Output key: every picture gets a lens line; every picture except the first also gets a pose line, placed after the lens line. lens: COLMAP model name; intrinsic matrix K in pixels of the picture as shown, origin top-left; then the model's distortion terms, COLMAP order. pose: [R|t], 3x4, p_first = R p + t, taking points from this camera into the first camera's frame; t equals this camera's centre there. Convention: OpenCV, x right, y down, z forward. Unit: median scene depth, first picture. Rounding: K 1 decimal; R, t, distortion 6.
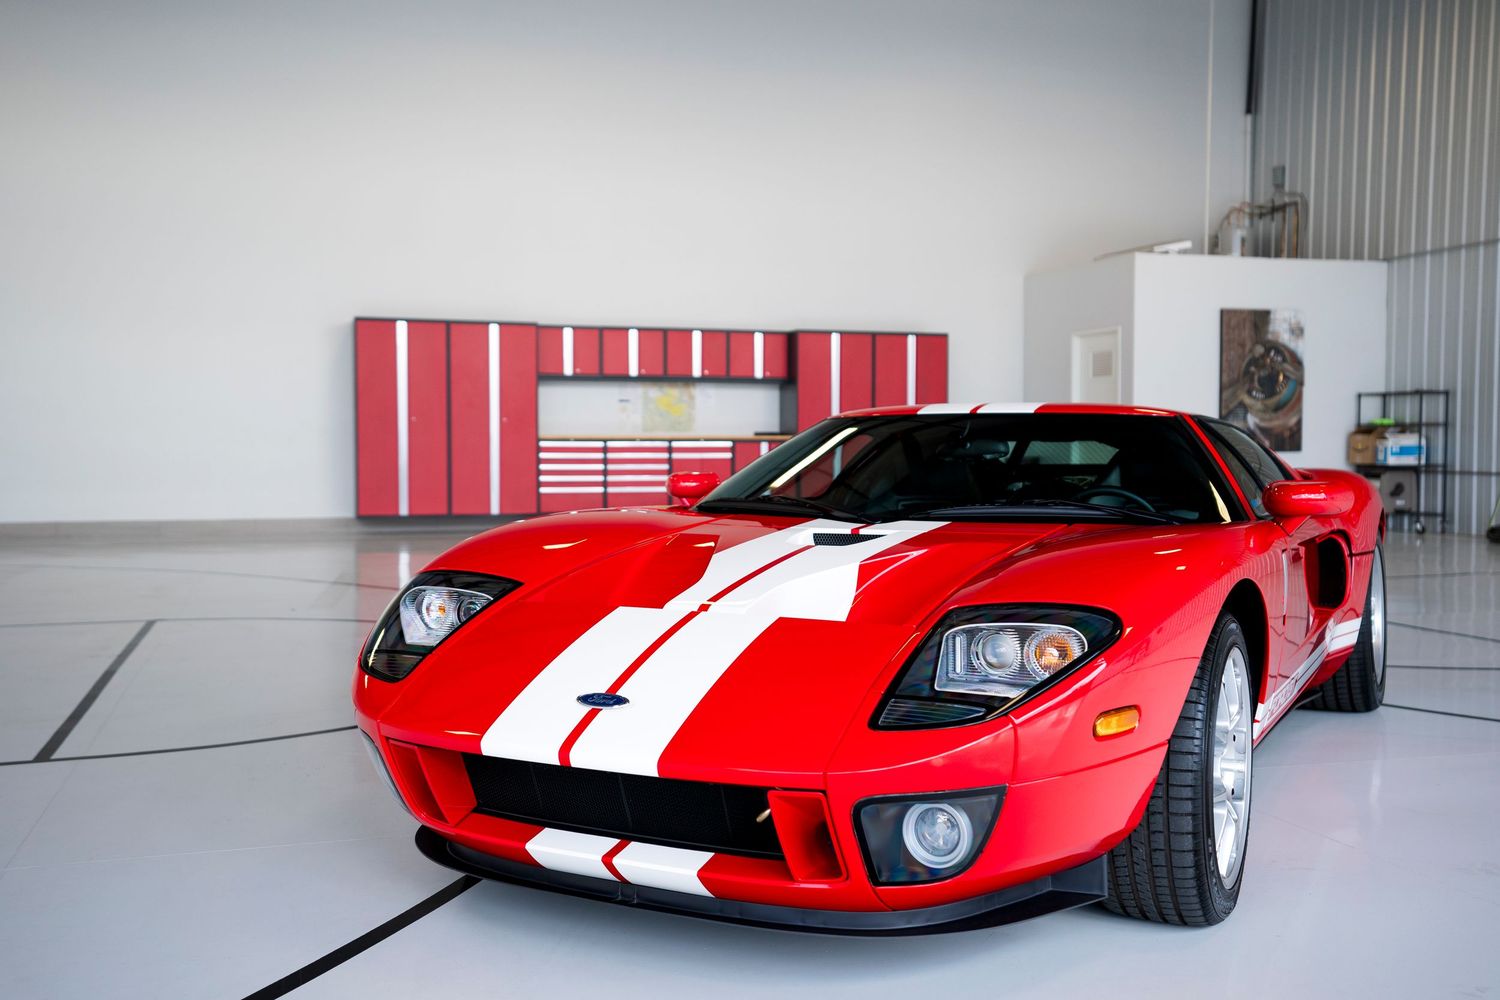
lens RADIAL K [[1419.4, 0, 745.7], [0, 1419.4, 501.3], [0, 0, 1]] dist [0.043718, 0.000000]
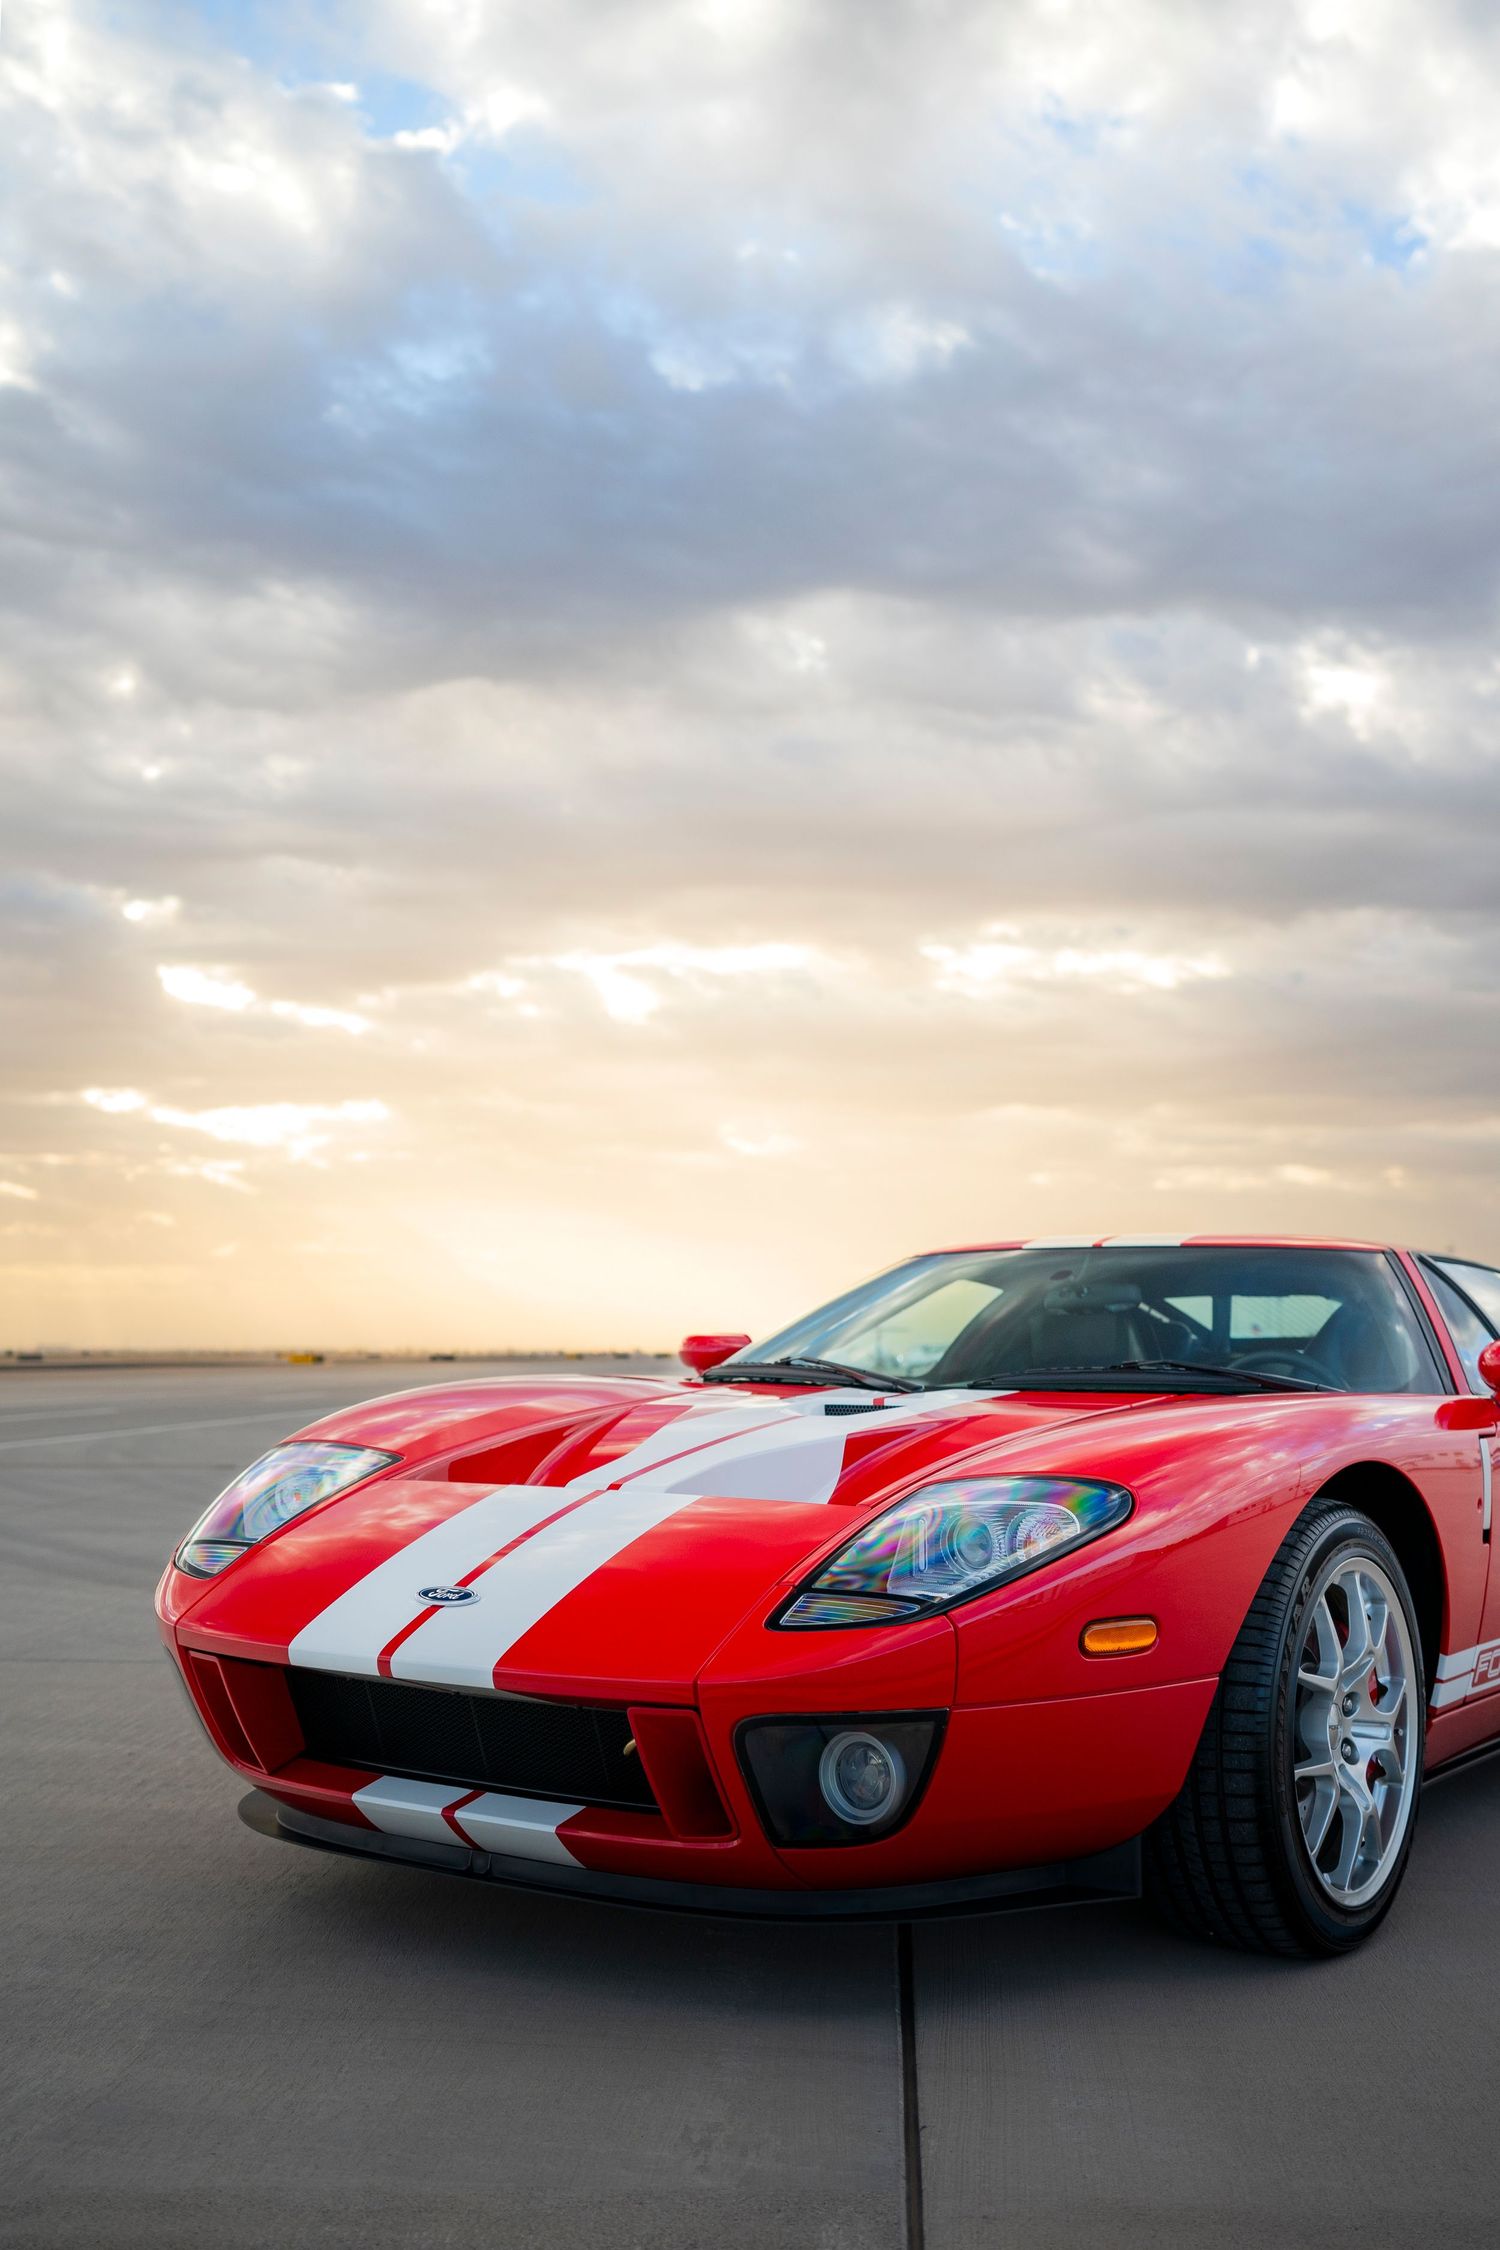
lens RADIAL K [[2247.1, 0, 751.7], [0, 2247.1, 1132.8], [0, 0, 1]] dist [0.045723, 0.000000]
pose [[0.992782, -0.003710, -0.119872, 0.207094], [-0.012314, 0.991085, -0.132658, 0.052577], [0.119296, 0.133177, 0.983886, -0.201440]]
